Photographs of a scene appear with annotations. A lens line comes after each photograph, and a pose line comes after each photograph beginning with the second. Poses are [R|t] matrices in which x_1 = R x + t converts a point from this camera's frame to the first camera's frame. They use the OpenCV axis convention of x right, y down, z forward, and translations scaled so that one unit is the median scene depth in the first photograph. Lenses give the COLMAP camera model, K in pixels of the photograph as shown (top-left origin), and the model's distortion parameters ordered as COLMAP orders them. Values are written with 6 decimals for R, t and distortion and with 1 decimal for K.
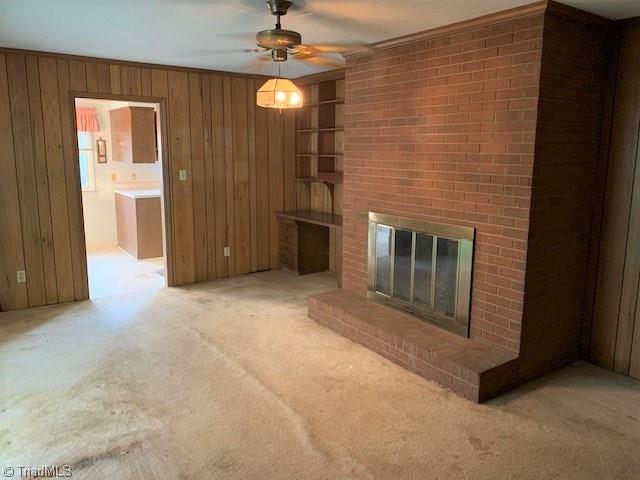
lens RADIAL K [[493.5, 0, 324.8], [0, 493.5, 242.8], [0, 0, 1]] dist [0.026398, -0.017648]
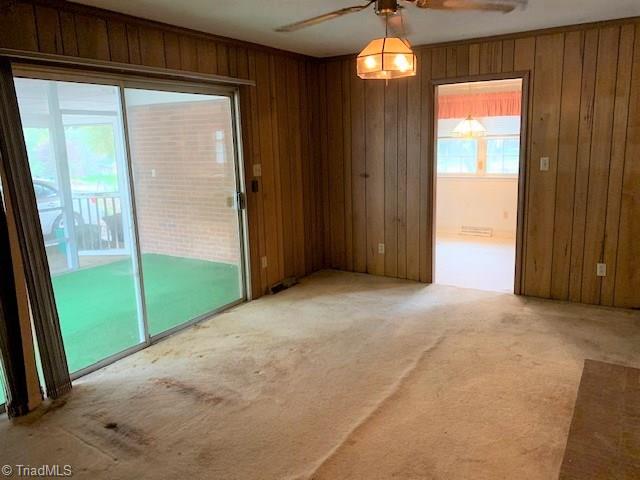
lens RADIAL K [[493.5, 0, 323.2], [0, 493.5, 234.1], [0, 0, 1]] dist [0.026398, -0.017648]
pose [[0.378752, 0.149814, -0.913292, 0.382275], [-0.140242, 0.984707, 0.103369, -0.064821], [0.914811, 0.088931, 0.393970, 0.415285]]
